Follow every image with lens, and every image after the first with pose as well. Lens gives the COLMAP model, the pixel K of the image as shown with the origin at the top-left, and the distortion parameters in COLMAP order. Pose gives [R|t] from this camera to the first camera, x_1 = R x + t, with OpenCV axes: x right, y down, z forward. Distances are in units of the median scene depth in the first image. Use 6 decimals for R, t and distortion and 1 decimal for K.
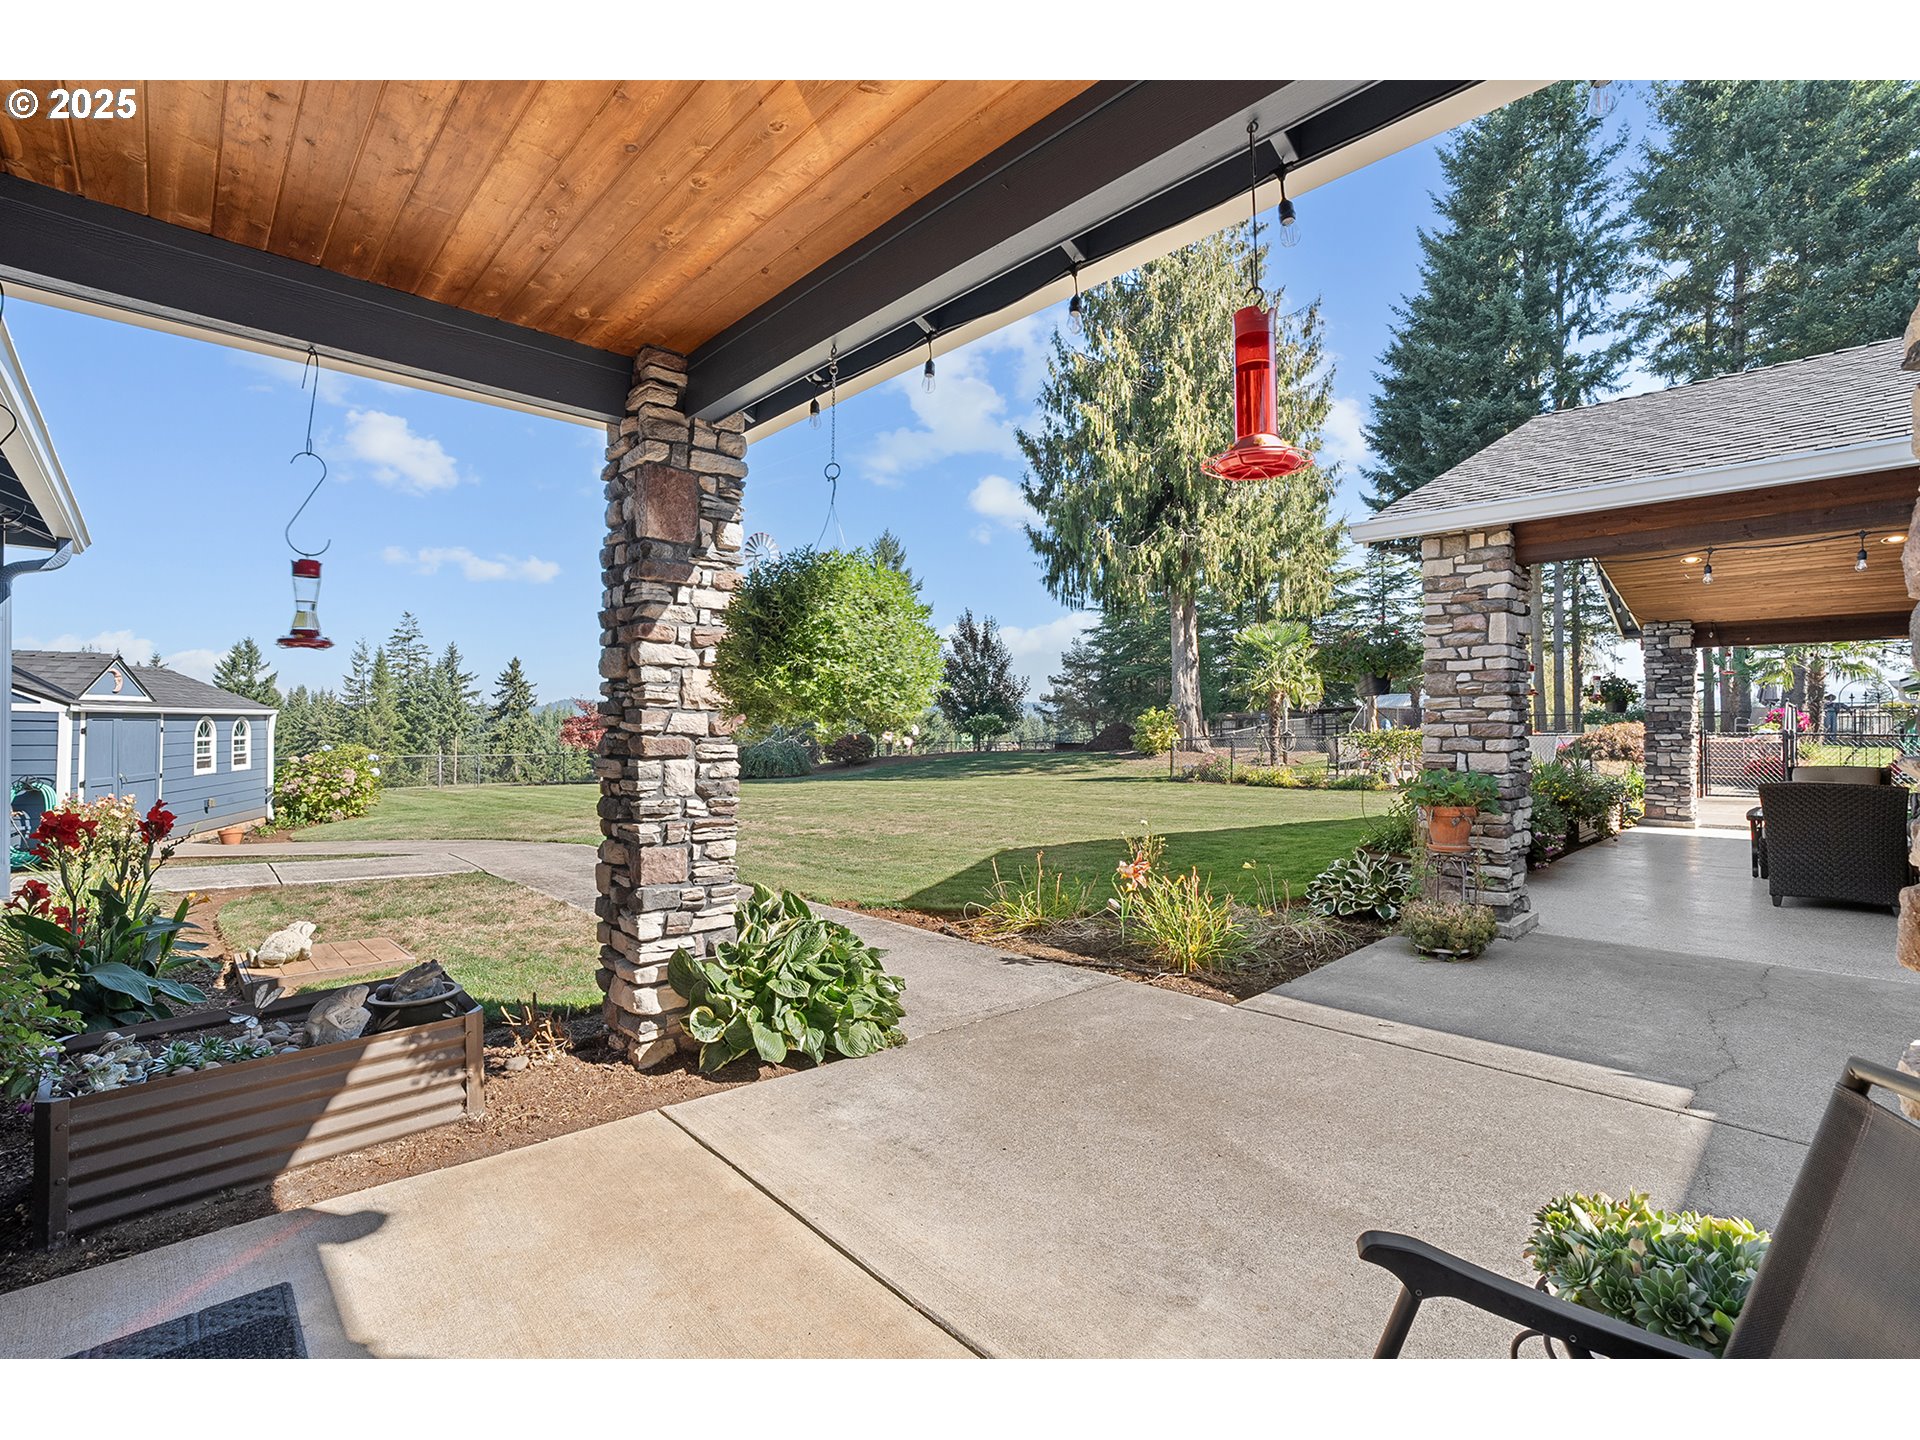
lens RADIAL K [[875.8, 0, 956.8], [0, 875.8, 717.2], [0, 0, 1]] dist [-0.054024, 0.023868]
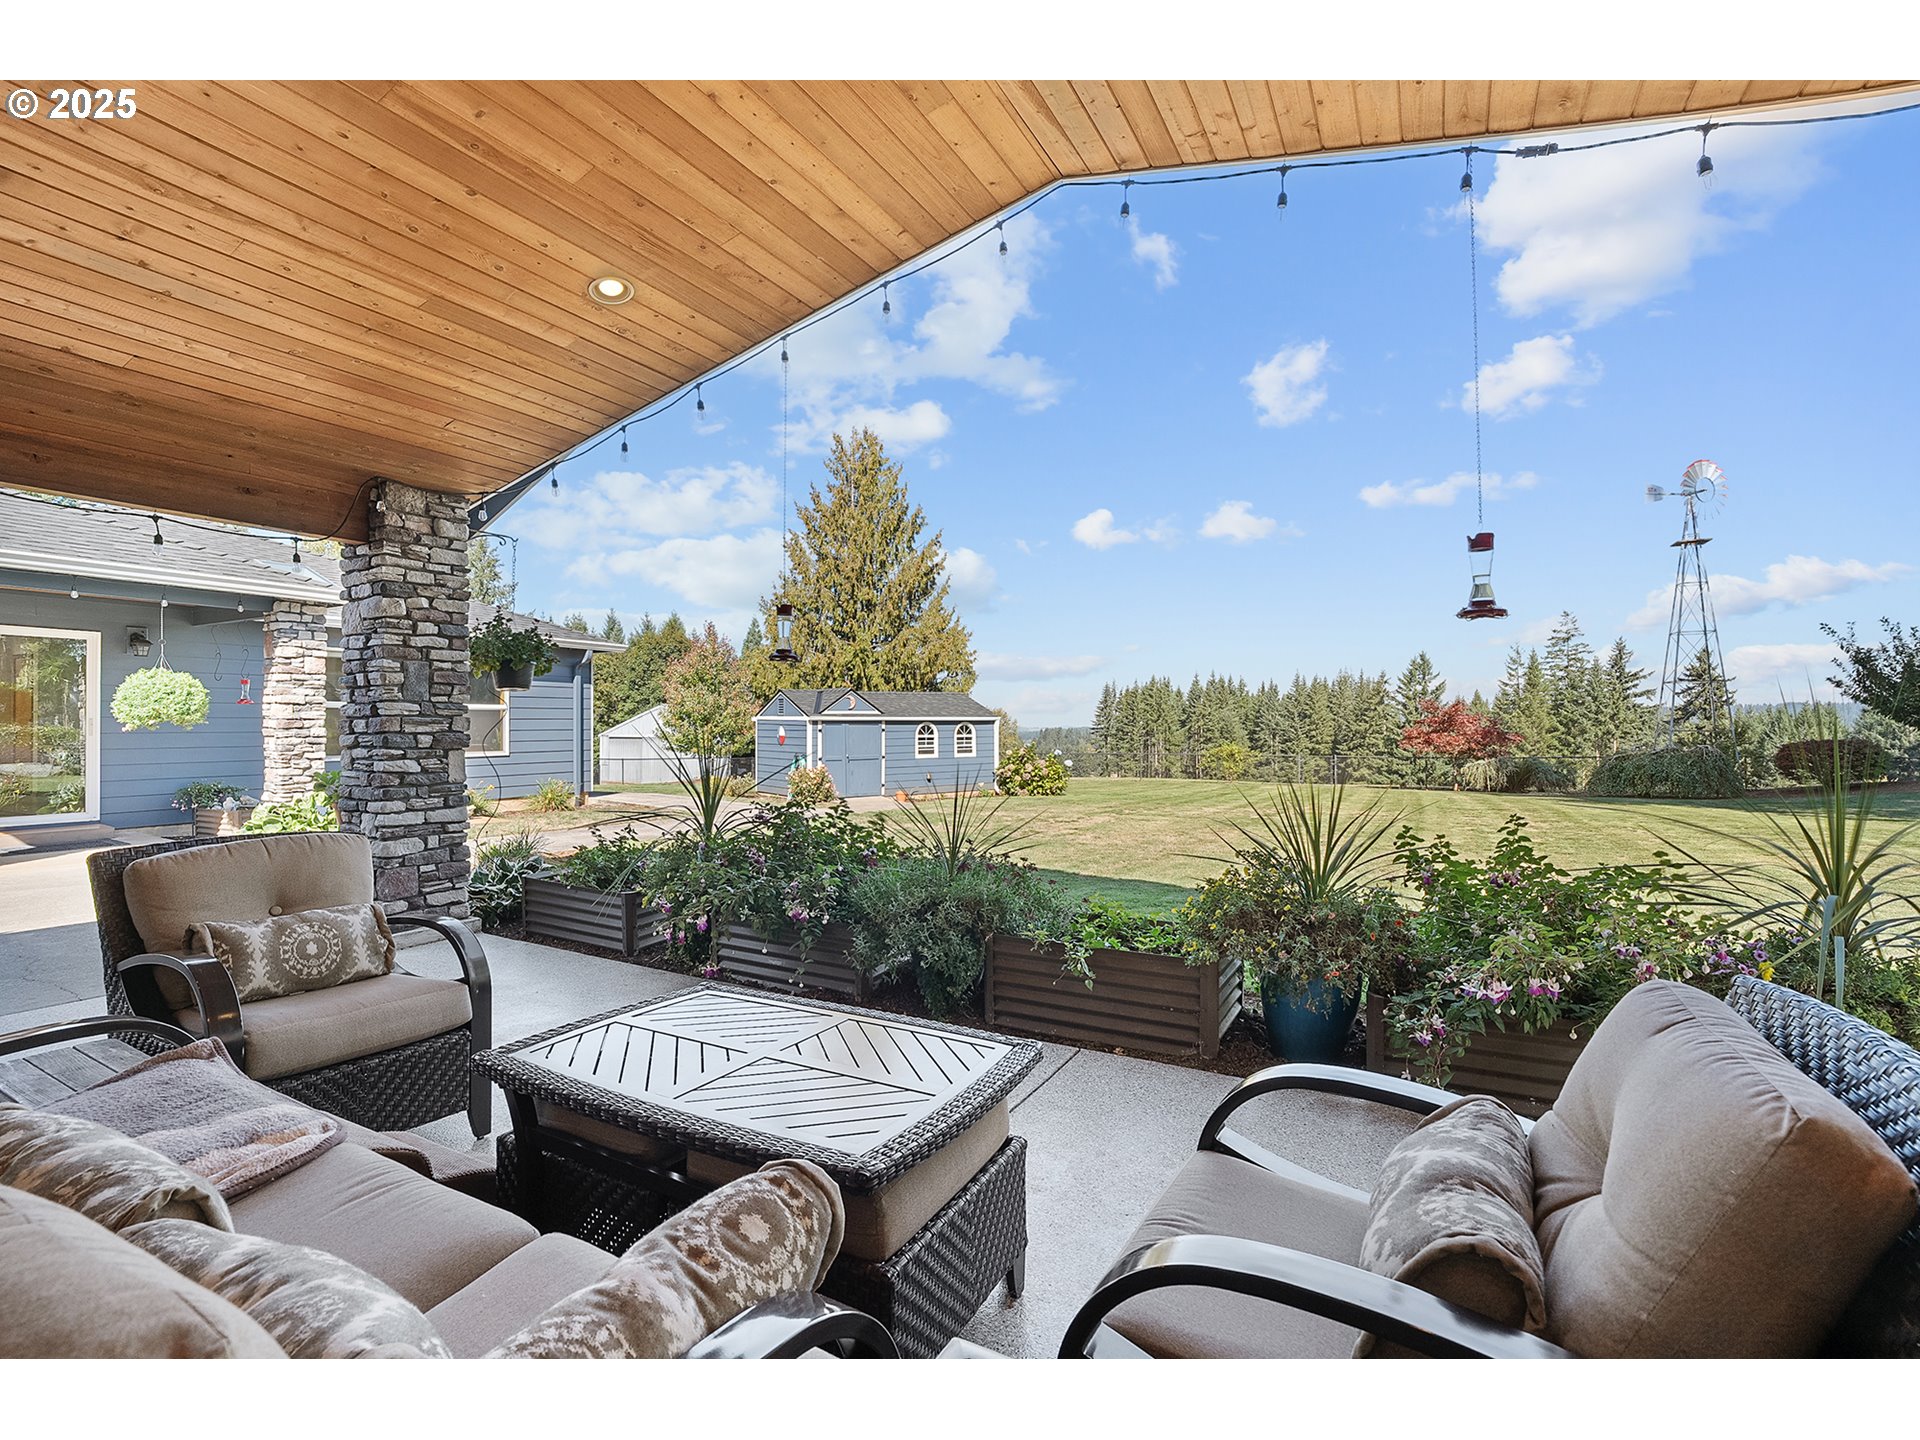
lens RADIAL K [[875.8, 0, 956.8], [0, 875.8, 717.2], [0, 0, 1]] dist [-0.054024, 0.023868]
pose [[0.306612, -0.014476, -0.951725, 0.700309], [0.010613, 0.999874, -0.011789, 0.009757], [0.951776, -0.006486, 0.306727, 0.538413]]
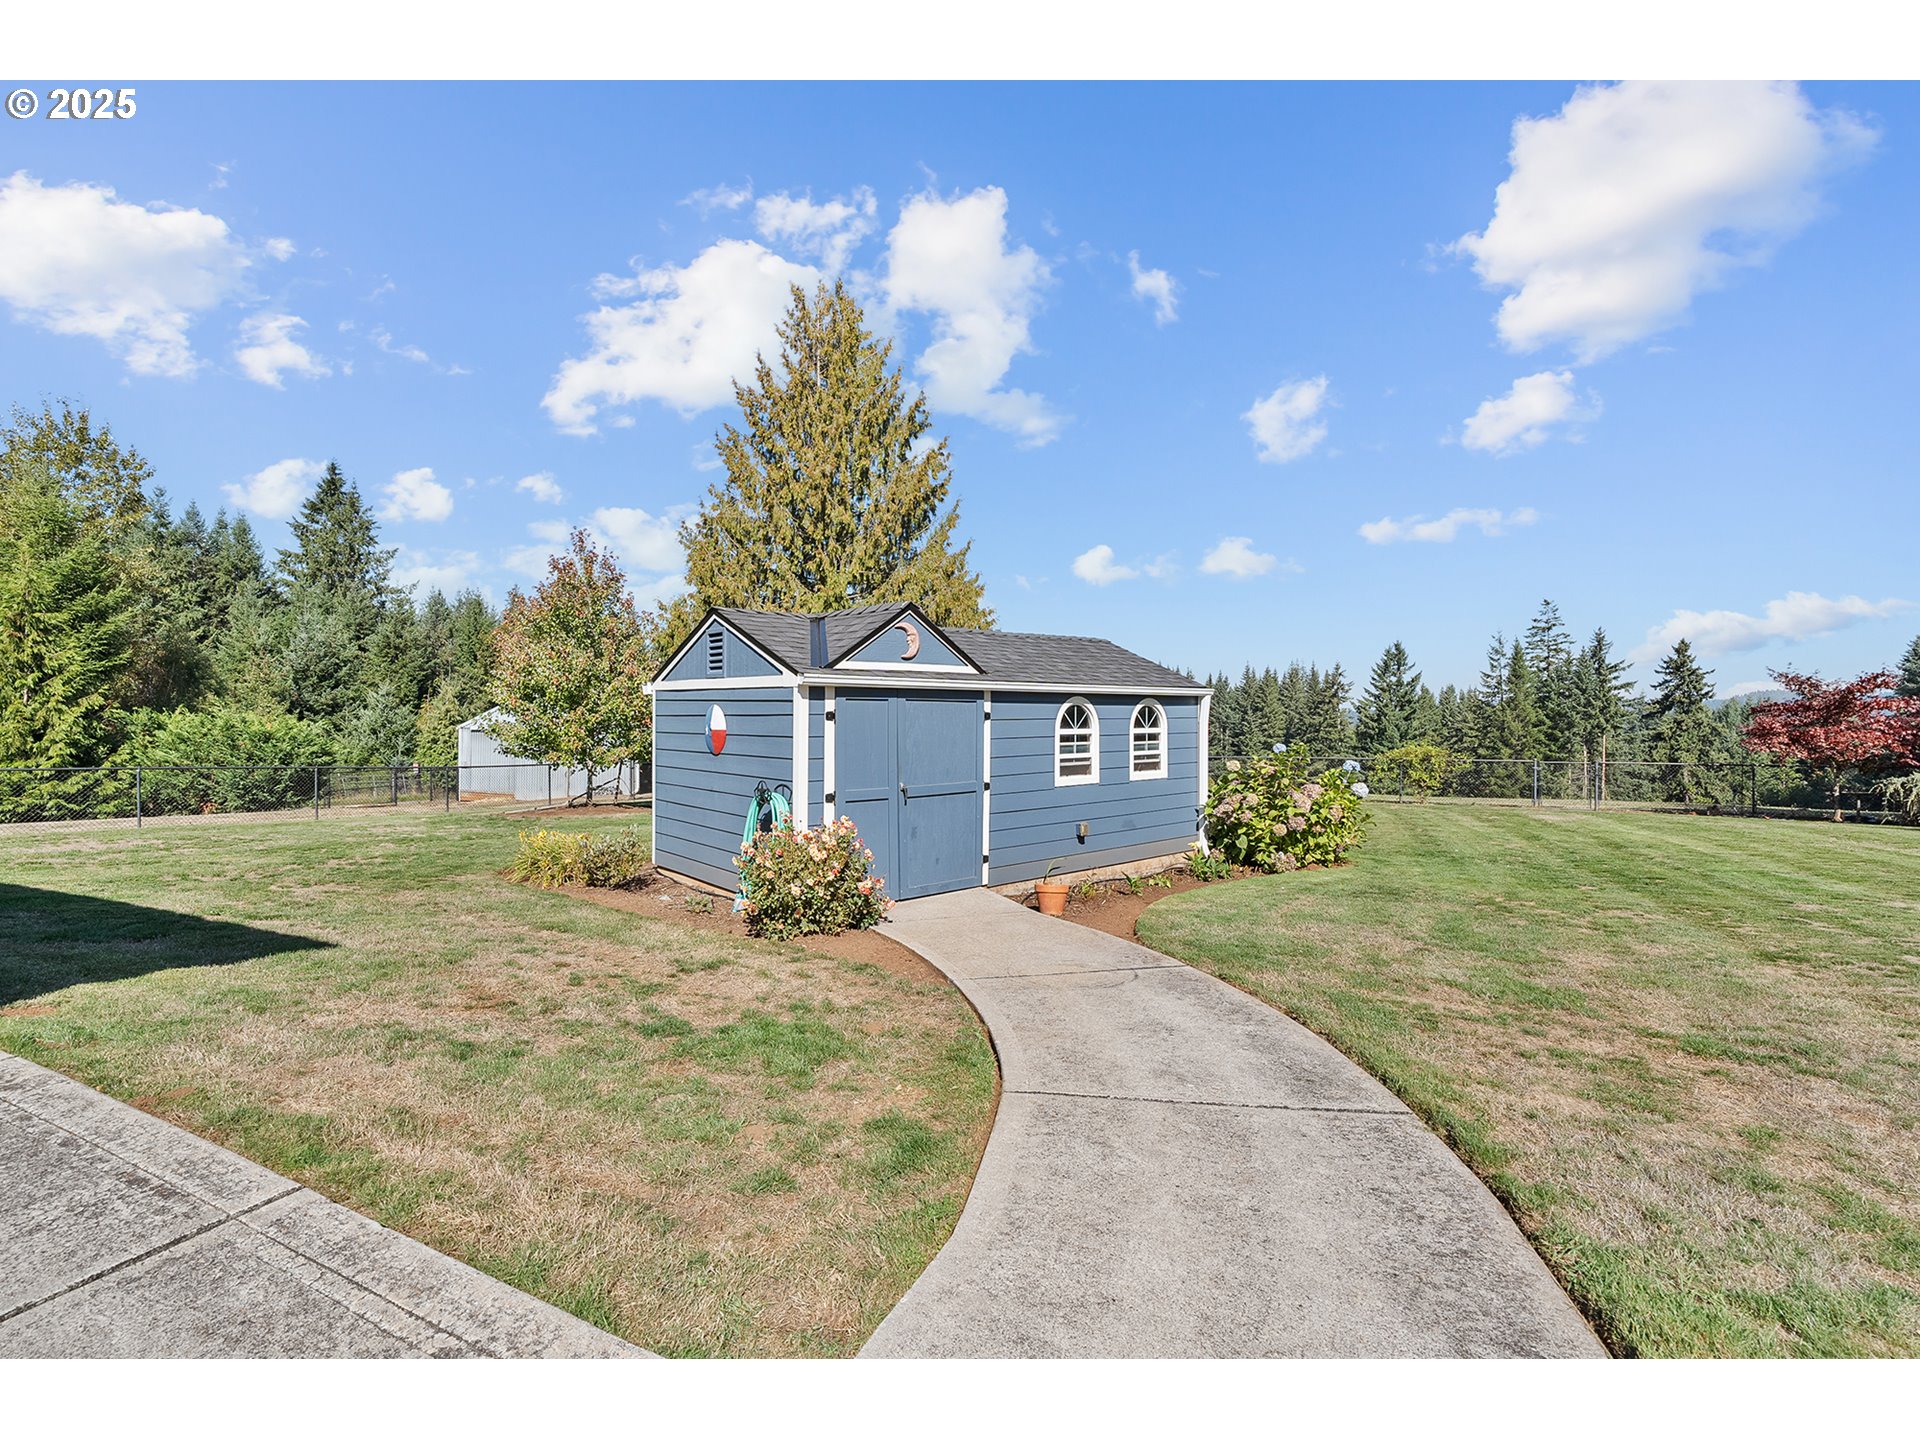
lens RADIAL K [[875.8, 0, 956.8], [0, 875.8, 717.2], [0, 0, 1]] dist [-0.054024, 0.023868]
pose [[0.379985, -0.005380, -0.924977, -0.286677], [0.007878, 0.999966, -0.002580, 0.015307], [0.924959, -0.006307, 0.380014, 0.646370]]
